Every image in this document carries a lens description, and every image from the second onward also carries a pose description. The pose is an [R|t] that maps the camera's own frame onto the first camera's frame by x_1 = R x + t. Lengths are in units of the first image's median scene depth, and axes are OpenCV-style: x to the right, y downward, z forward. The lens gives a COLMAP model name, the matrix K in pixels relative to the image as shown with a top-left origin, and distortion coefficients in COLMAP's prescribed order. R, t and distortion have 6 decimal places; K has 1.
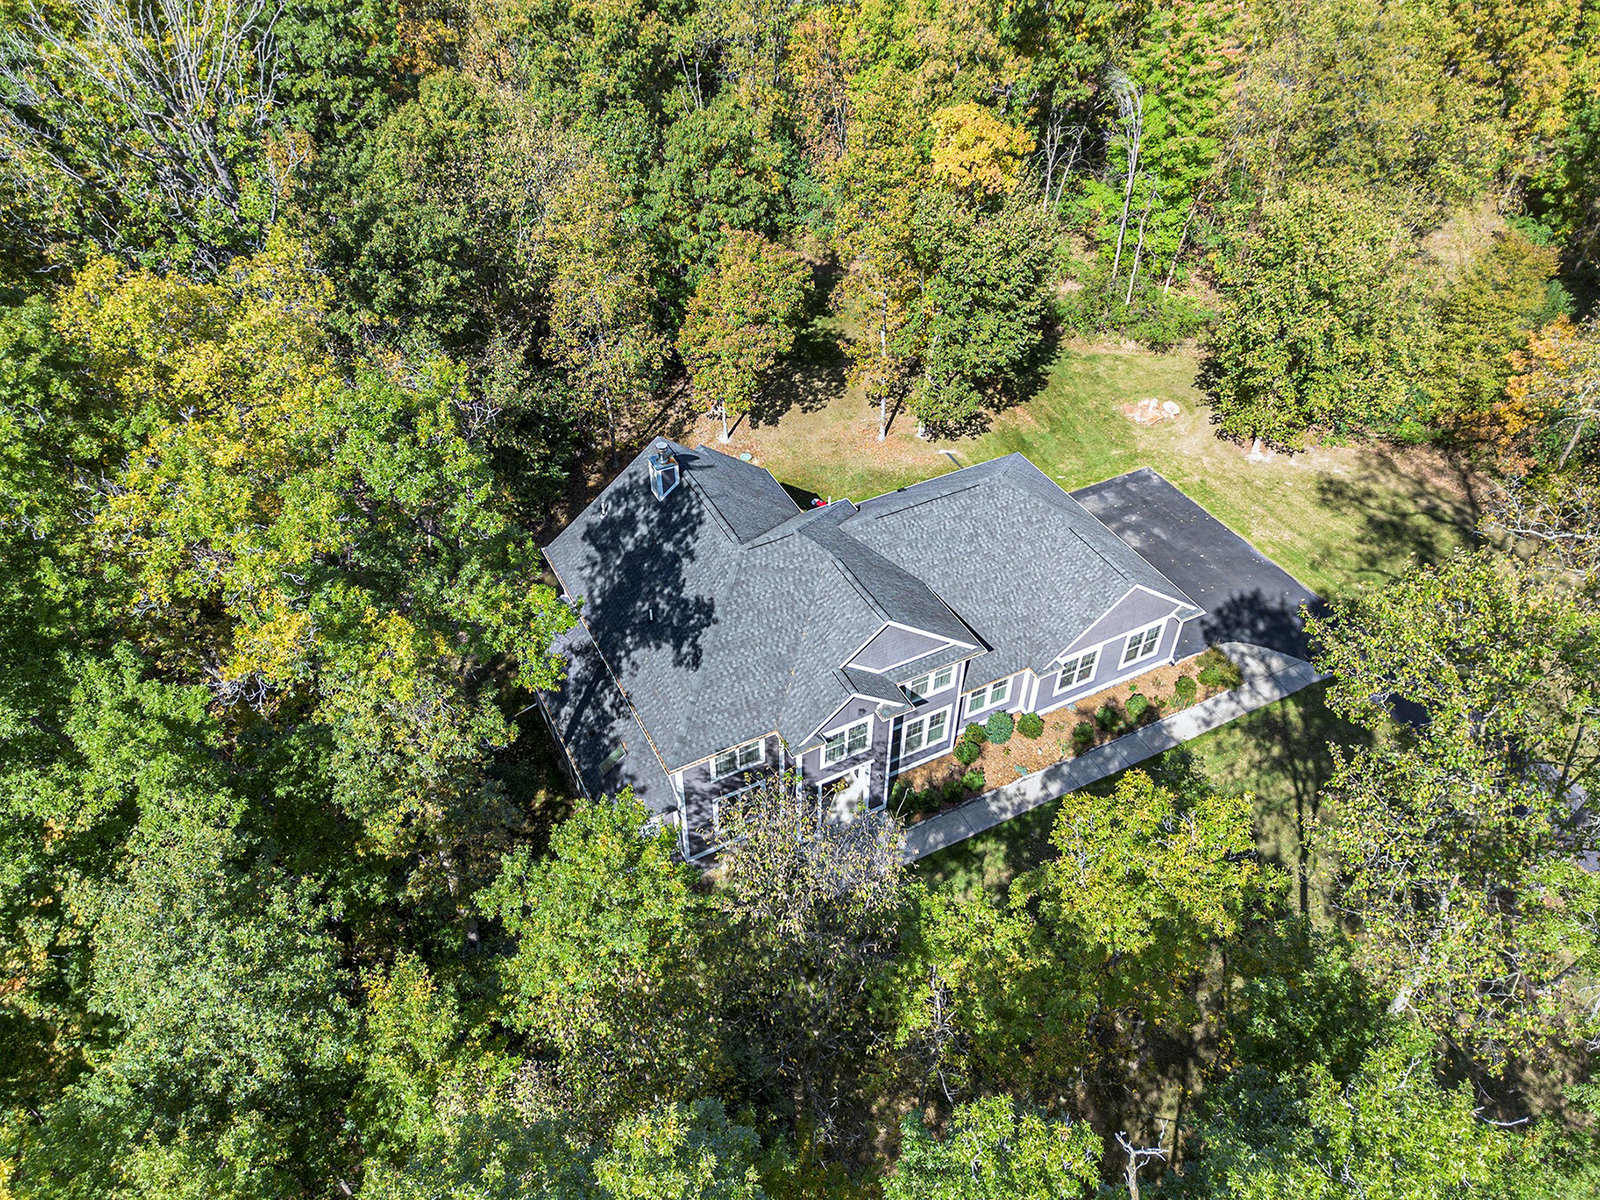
lens RADIAL K [[1135.0, 0, 798.6], [0, 1135.0, 599.6], [0, 0, 1]] dist [0.051159, -0.044662]
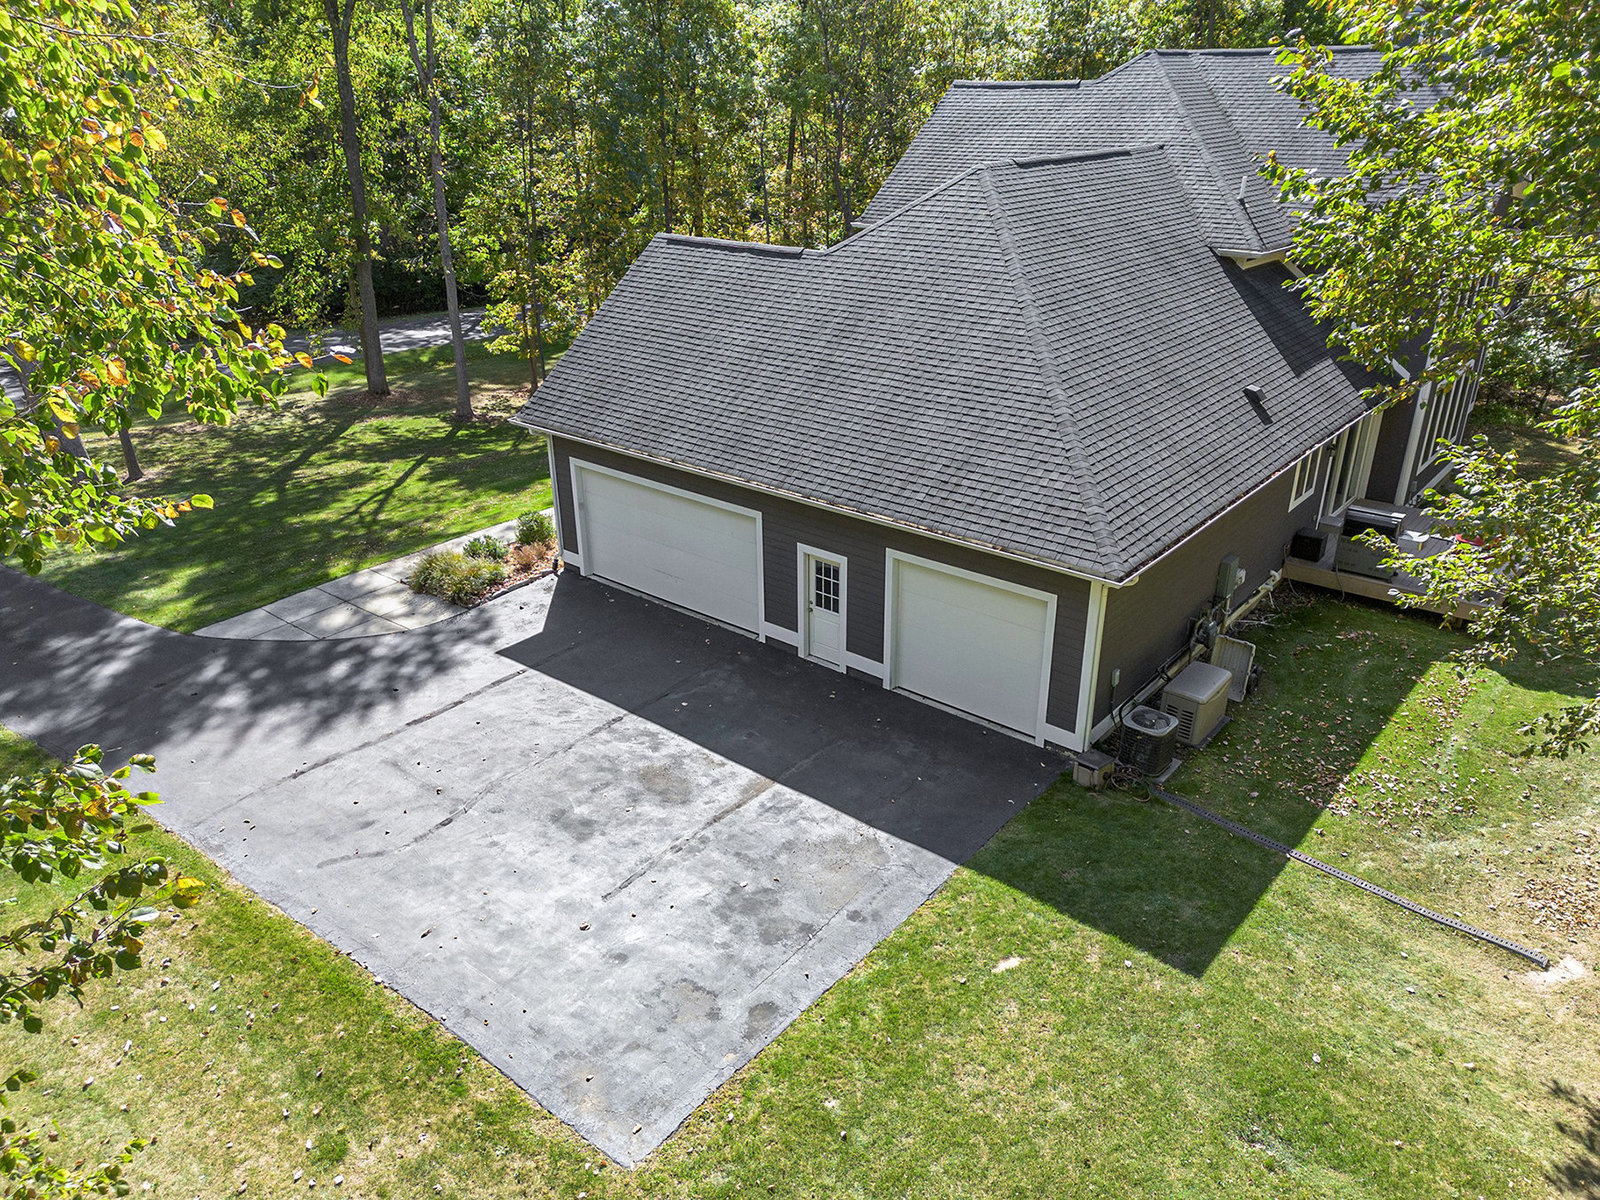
lens RADIAL K [[1135.0, 0, 791.3], [0, 1135.0, 601.1], [0, 0, 1]] dist [0.051159, -0.044662]
pose [[-0.920349, 0.177803, -0.348344, 0.450999], [-0.244920, 0.432379, 0.867792, -0.426064], [0.304913, 0.883988, -0.354392, 1.336426]]
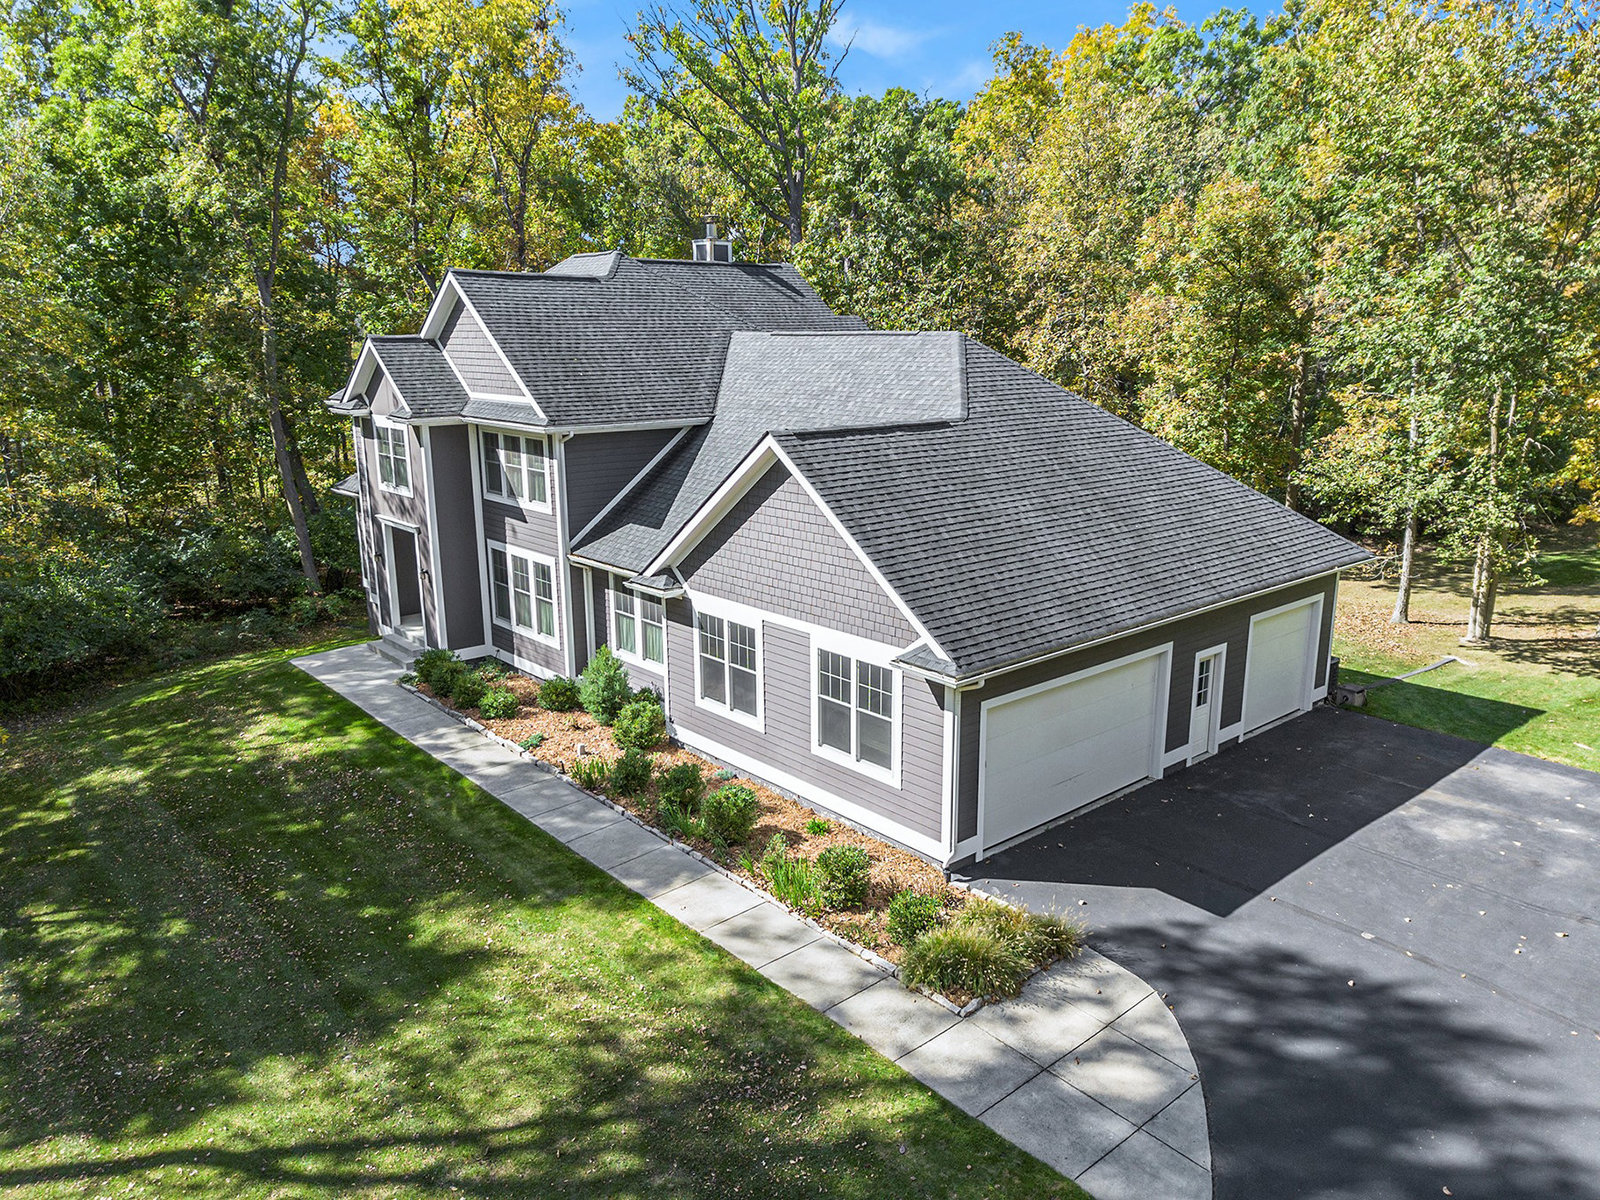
lens RADIAL K [[1135.0, 0, 807.0], [0, 1135.0, 601.6], [0, 0, 1]] dist [0.051159, -0.044662]
pose [[0.245556, 0.236784, -0.940019, 0.680810], [-0.639995, 0.767930, 0.026254, 0.013411], [0.728086, 0.595161, 0.340110, 0.881377]]
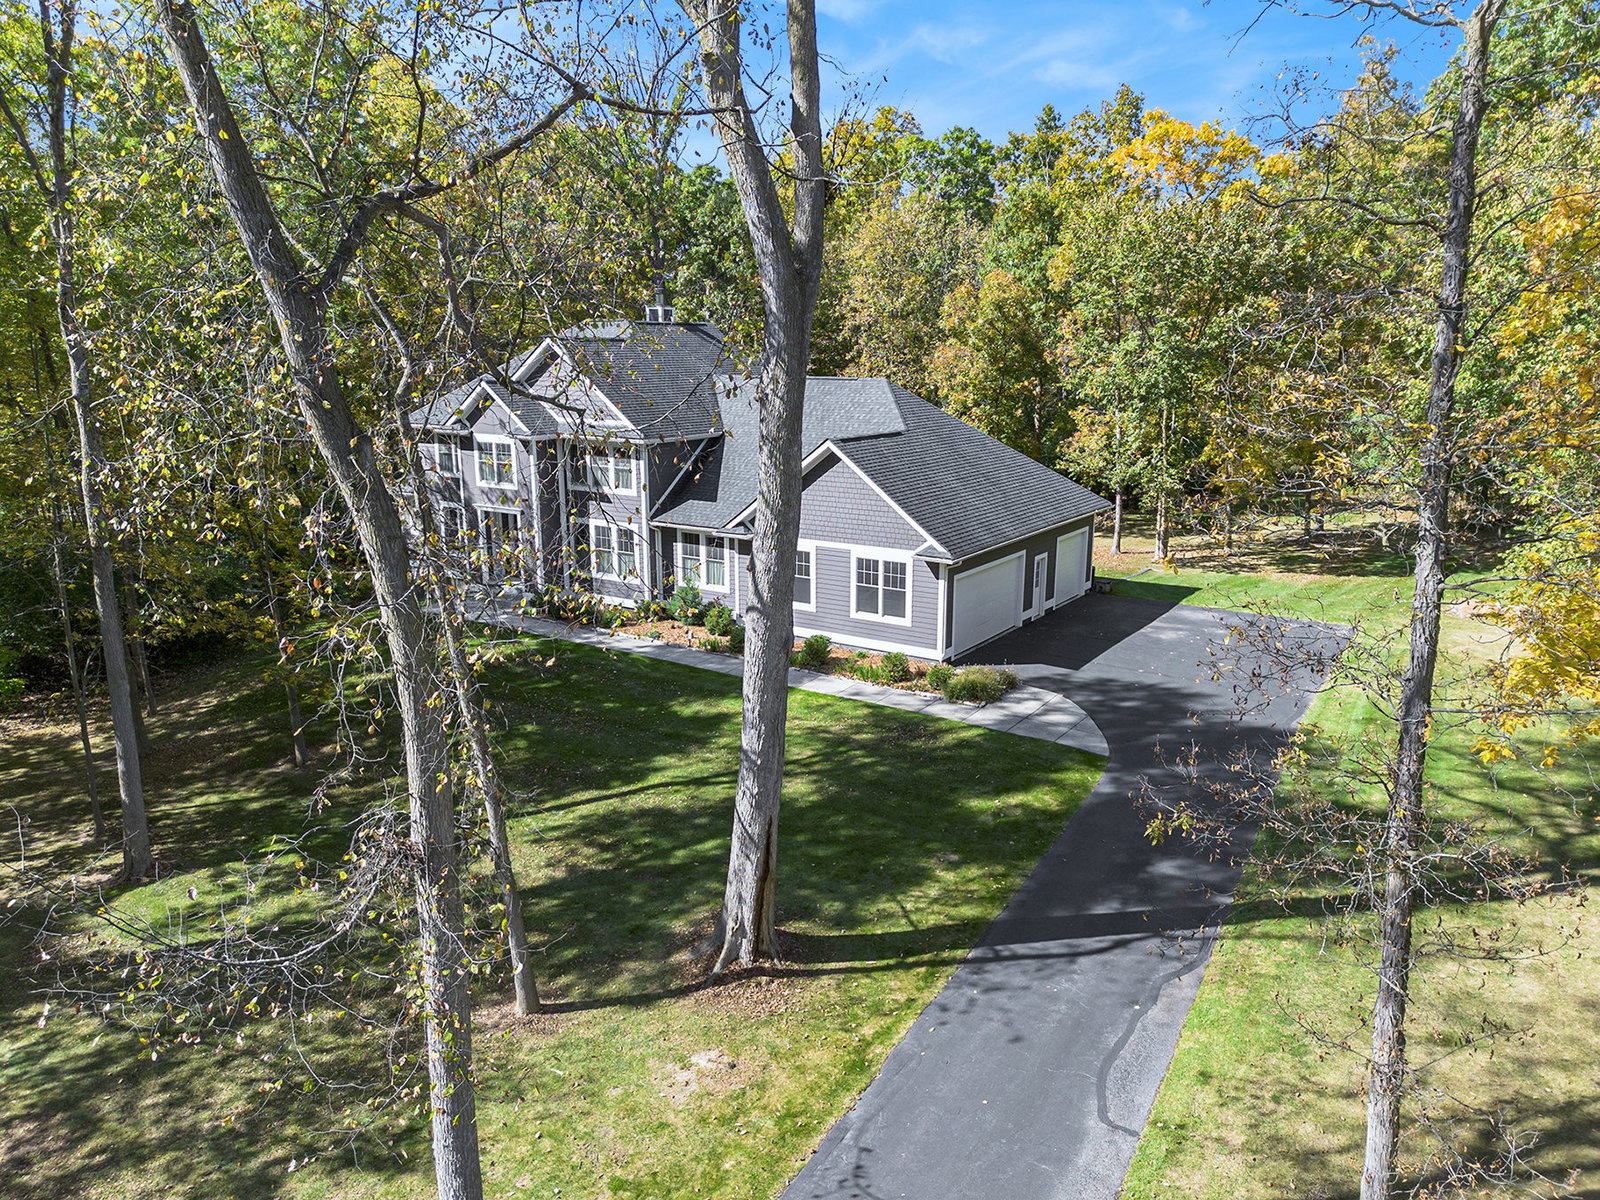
lens RADIAL K [[1135.0, 0, 805.9], [0, 1135.0, 610.9], [0, 0, 1]] dist [0.051159, -0.044662]
pose [[0.489658, 0.212718, -0.845569, 0.921531], [-0.580655, 0.803006, -0.134239, 0.181629], [0.650442, 0.556715, 0.516714, 0.647272]]
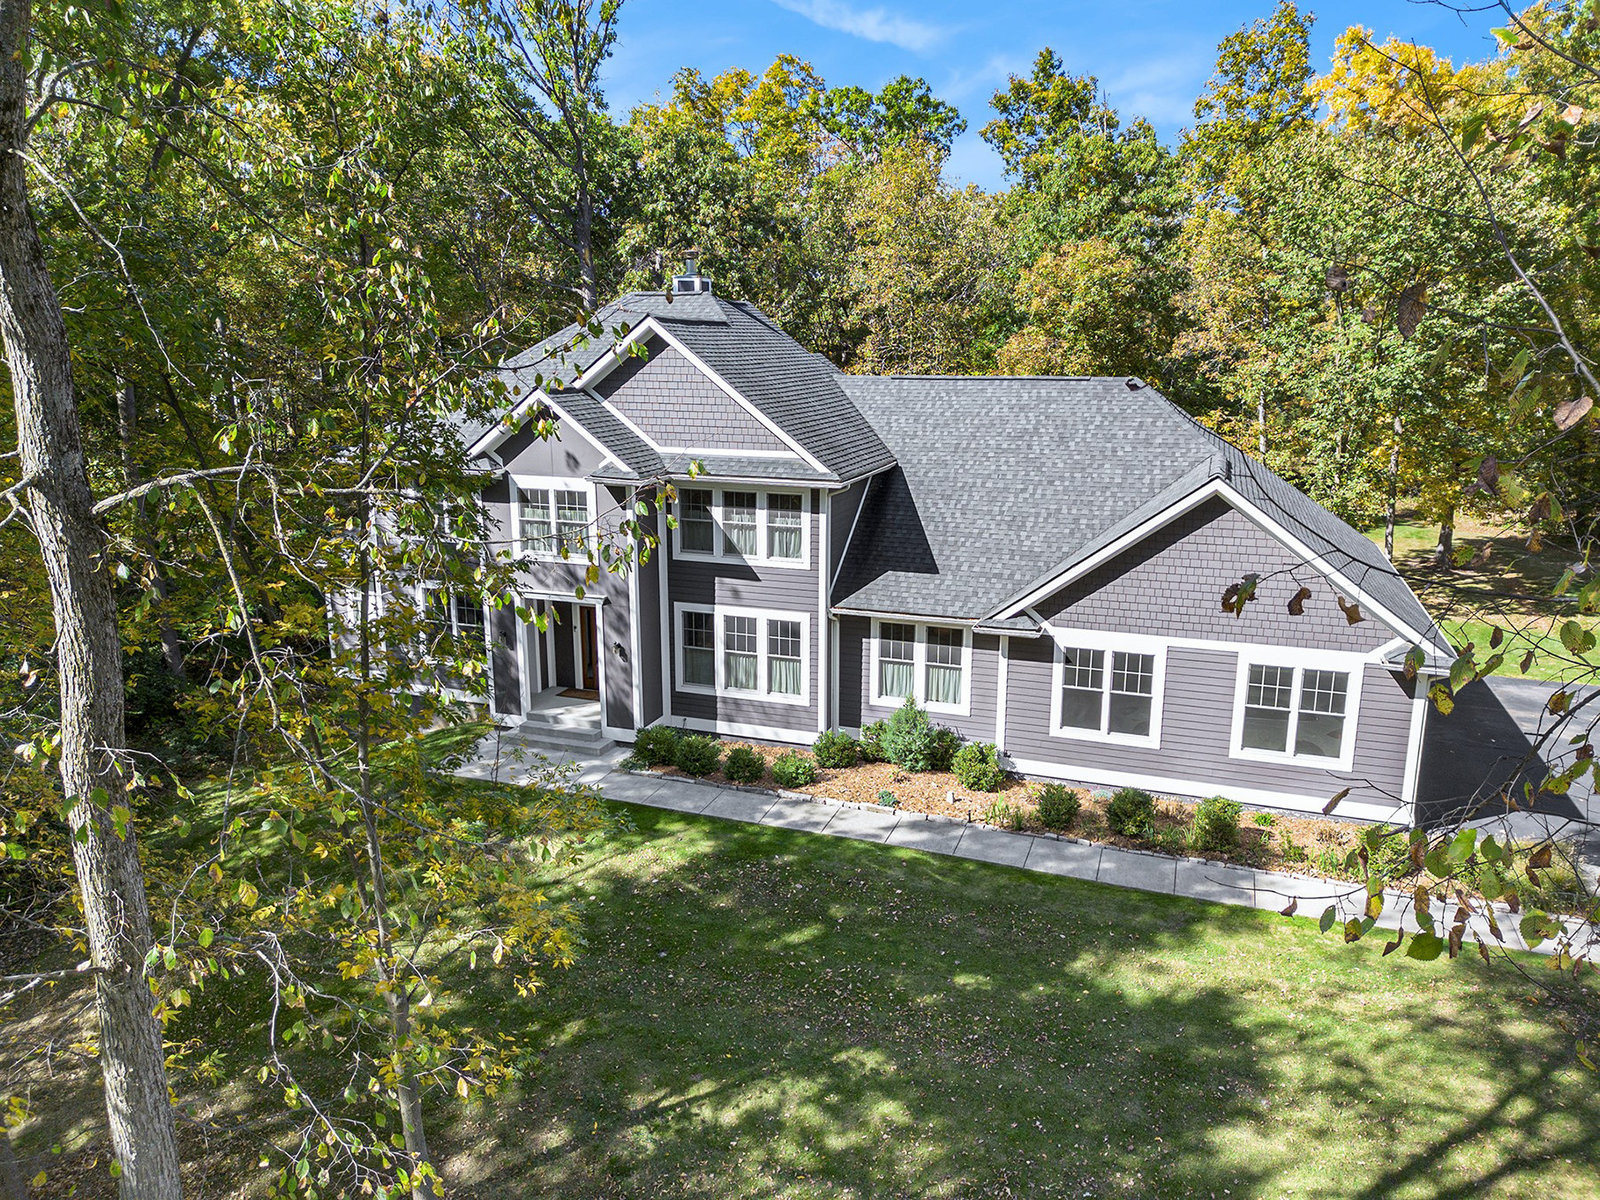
lens RADIAL K [[1135.0, 0, 787.4], [0, 1135.0, 587.2], [0, 0, 1]] dist [0.051159, -0.044662]
pose [[0.681284, 0.170677, -0.711844, 0.501067], [-0.490279, 0.828499, -0.270583, 0.227701], [0.543580, 0.533346, 0.648123, 0.610426]]
